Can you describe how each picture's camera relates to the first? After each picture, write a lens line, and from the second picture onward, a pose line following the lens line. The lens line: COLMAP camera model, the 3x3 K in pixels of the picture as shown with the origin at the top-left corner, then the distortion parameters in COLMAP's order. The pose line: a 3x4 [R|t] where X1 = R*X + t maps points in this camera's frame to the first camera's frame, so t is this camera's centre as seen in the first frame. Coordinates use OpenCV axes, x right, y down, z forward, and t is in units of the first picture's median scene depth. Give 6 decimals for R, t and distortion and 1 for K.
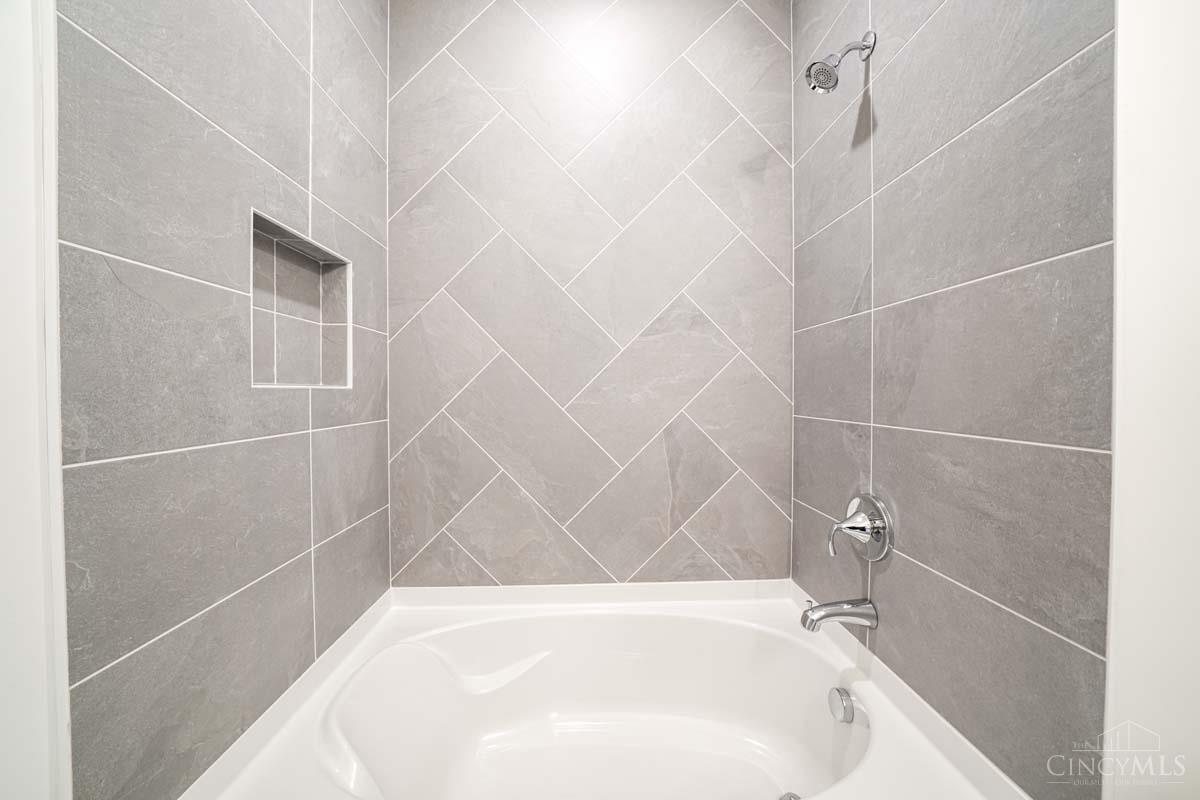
lens RADIAL K [[414.0, 0, 593.7], [0, 414.0, 398.2], [0, 0, 1]] dist [-0.016540, -0.000010]
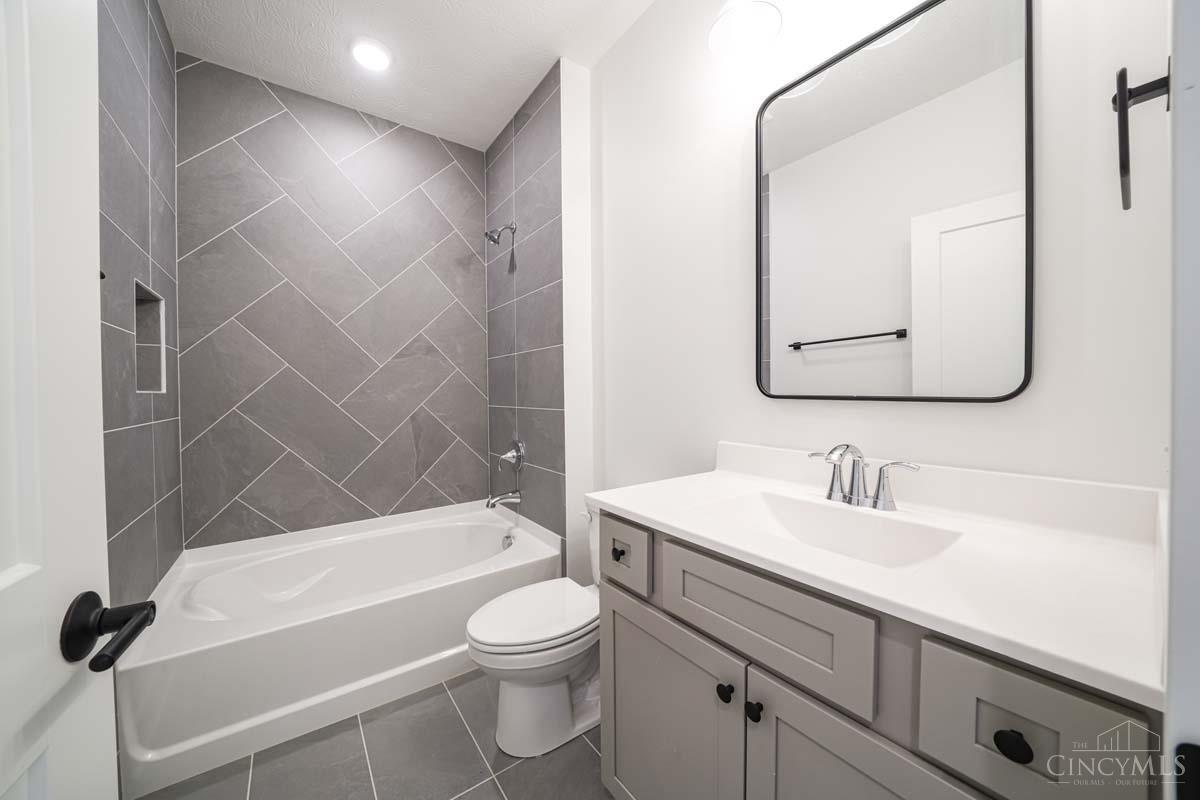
lens RADIAL K [[414.0, 0, 593.7], [0, 414.0, 398.2], [0, 0, 1]] dist [-0.016540, -0.000010]
pose [[0.818237, -0.016439, 0.574646, -0.172469], [0.018854, 0.999821, 0.001756, 0.014868], [-0.574572, 0.009397, 0.818400, -0.747277]]
